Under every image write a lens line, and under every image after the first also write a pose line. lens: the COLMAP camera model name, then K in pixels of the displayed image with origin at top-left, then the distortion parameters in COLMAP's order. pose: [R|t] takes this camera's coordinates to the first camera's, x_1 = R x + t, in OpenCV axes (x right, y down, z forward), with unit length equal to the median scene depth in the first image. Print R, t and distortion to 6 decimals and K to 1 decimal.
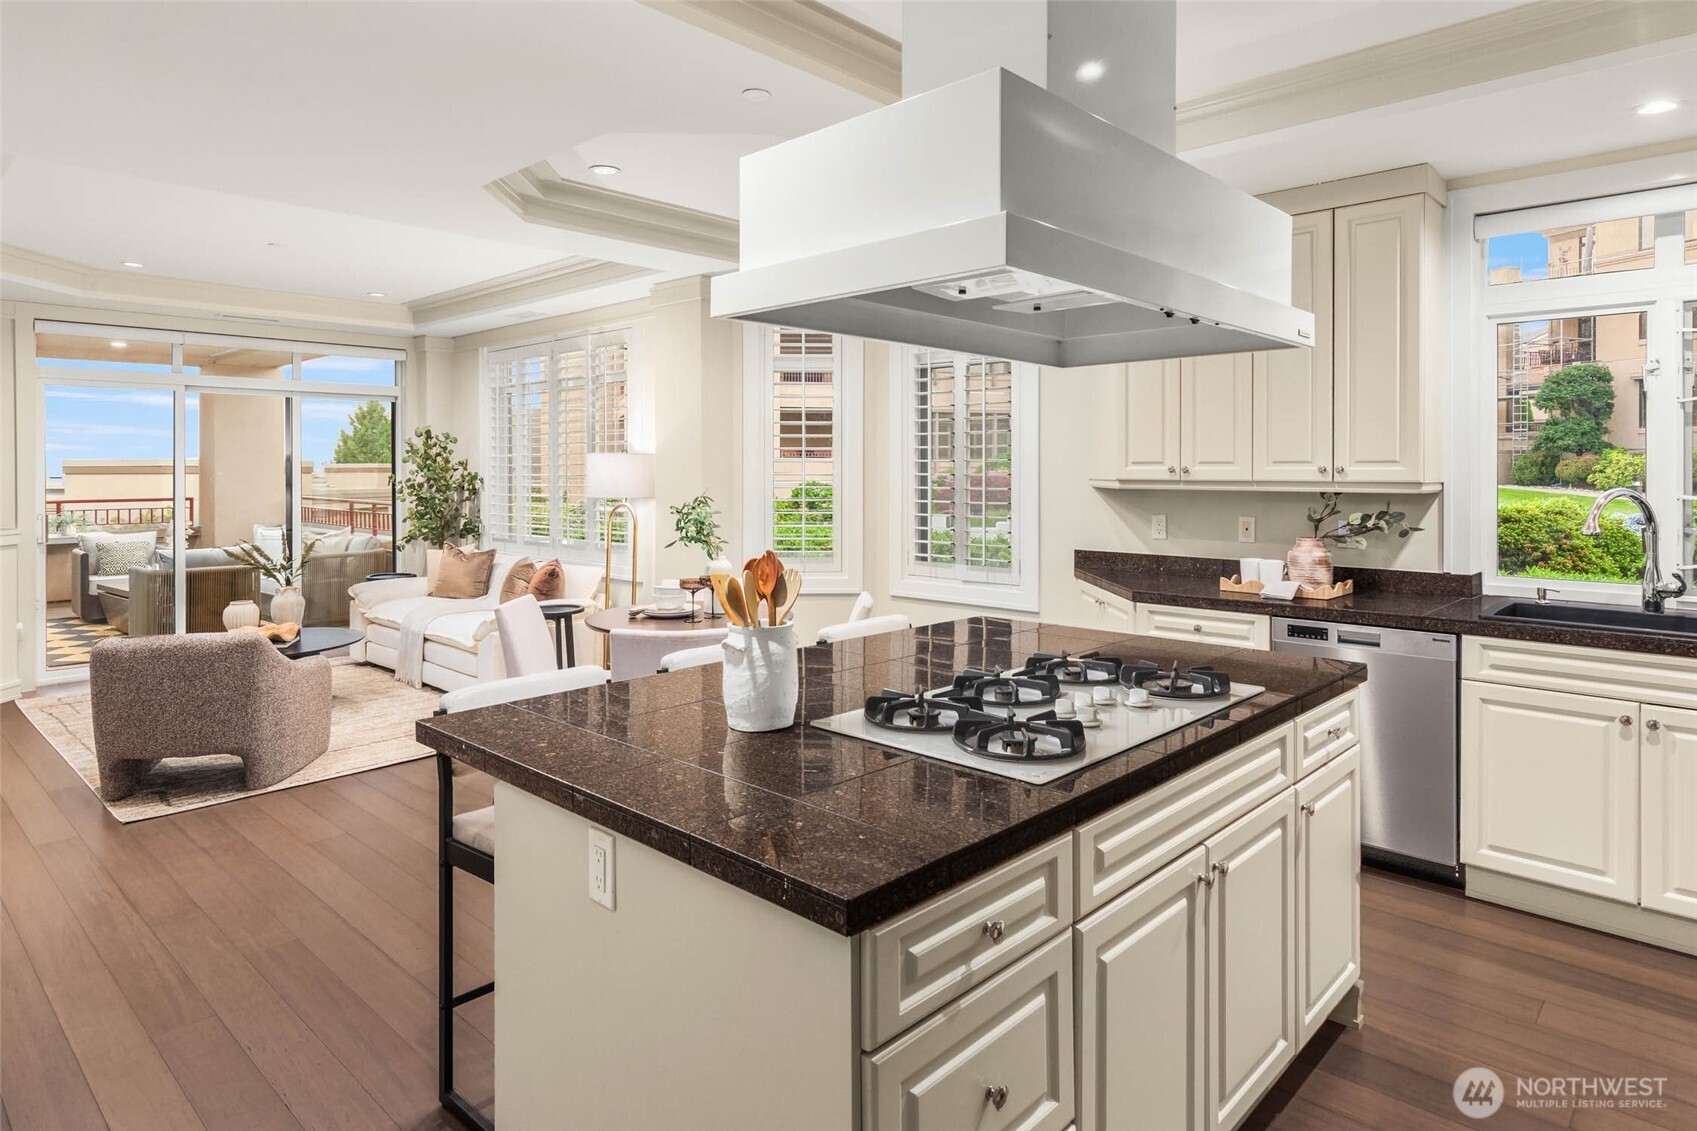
lens RADIAL K [[991.2, 0, 859.4], [0, 991.2, 470.4], [0, 0, 1]] dist [0.008268, -0.000901]
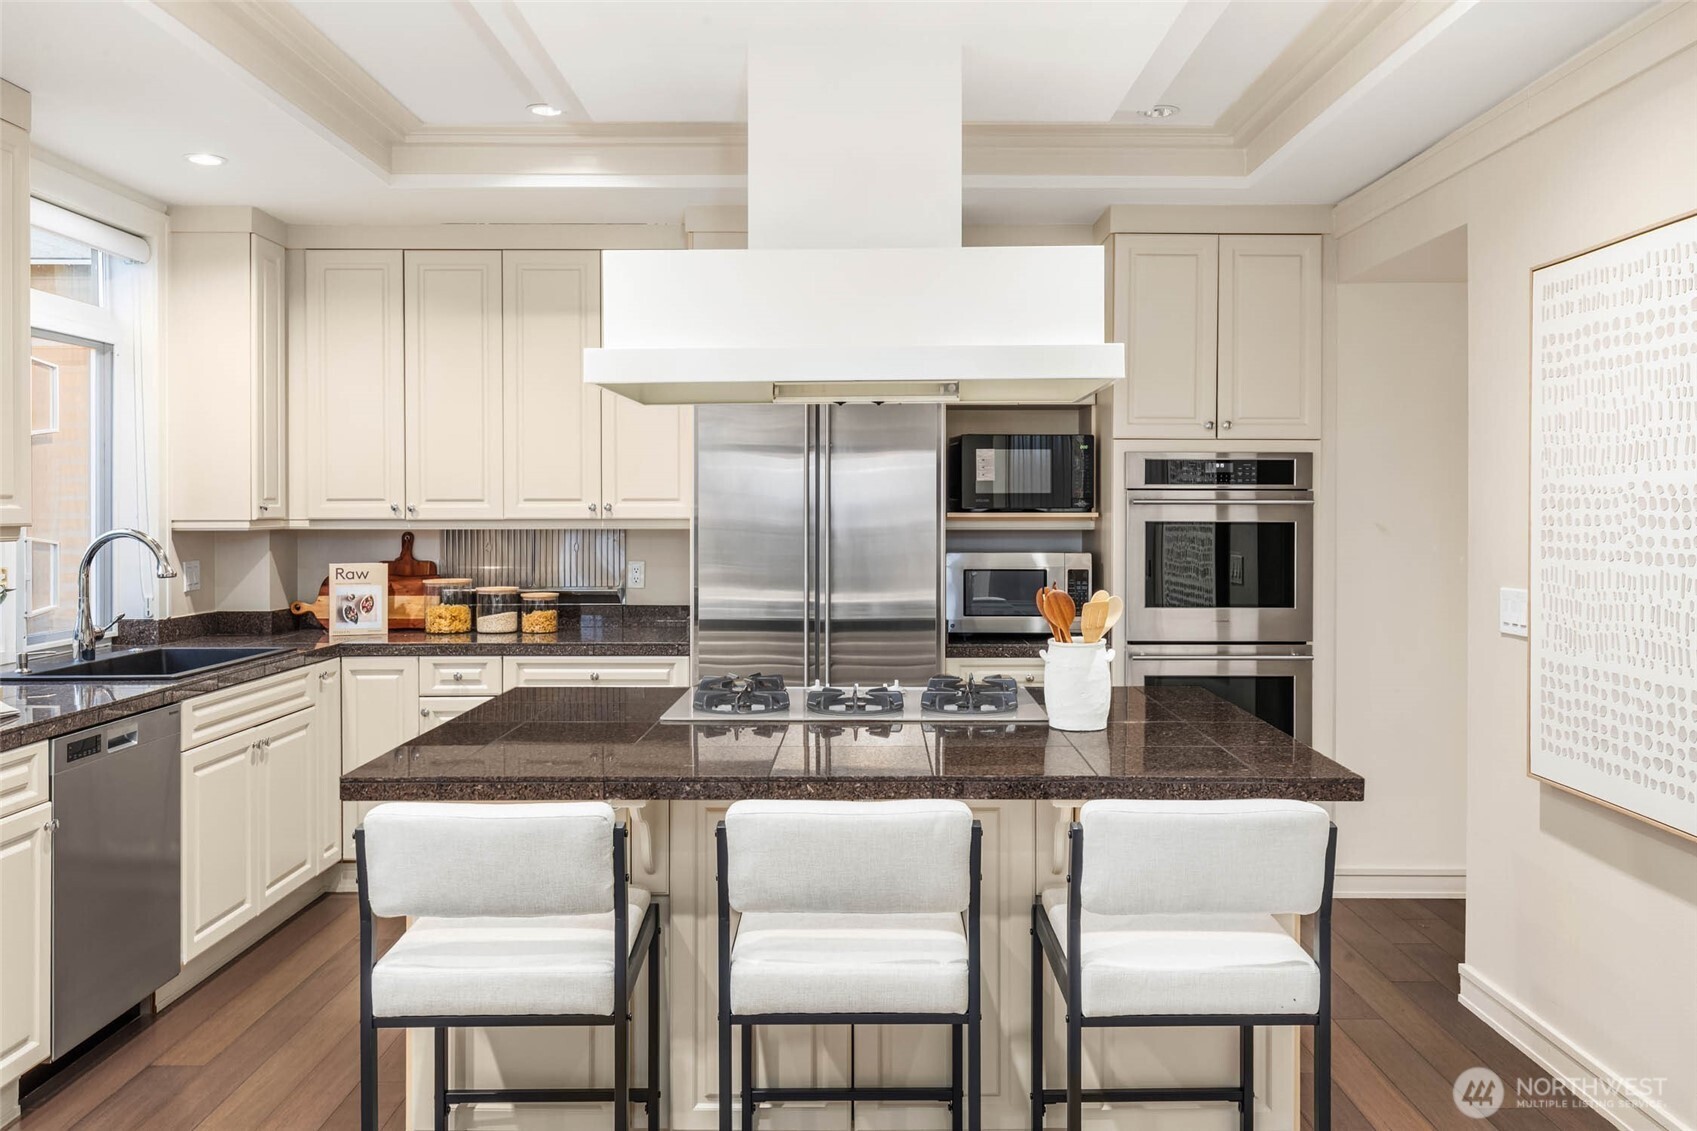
lens RADIAL K [[1323.4, 0, 849.7], [0, 1323.4, 551.3], [0, 0, 1]] dist [-0.026199, -0.000258]
pose [[-0.701778, -0.021243, 0.712079, -0.259860], [0.000652, 0.999536, 0.030462, 0.000776], [-0.712396, 0.021842, -0.701438, 0.590092]]
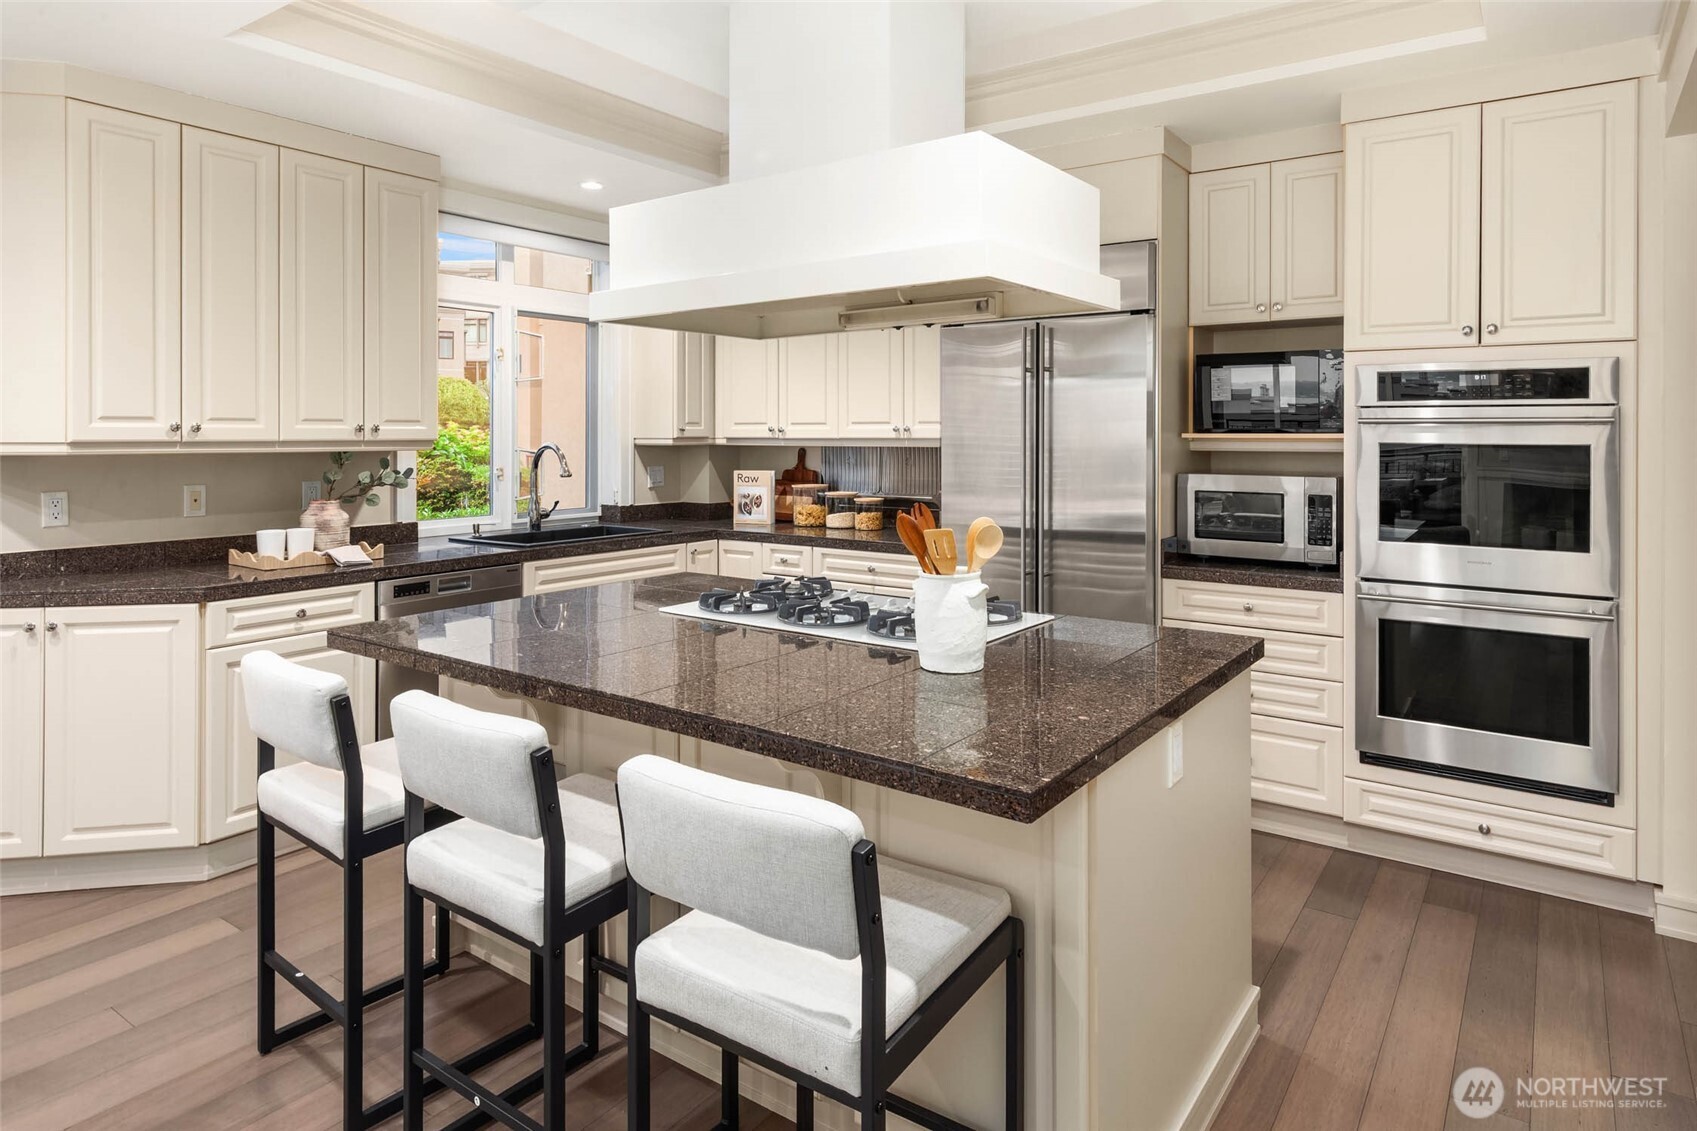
lens RADIAL K [[991.2, 0, 857.5], [0, 991.2, 443.3], [0, 0, 1]] dist [0.008268, -0.000901]
pose [[-0.151019, -0.009227, 0.988488, -0.290133], [-0.000836, 0.999957, 0.009206, 0.002029], [-0.988530, 0.000564, -0.151021, 0.332255]]
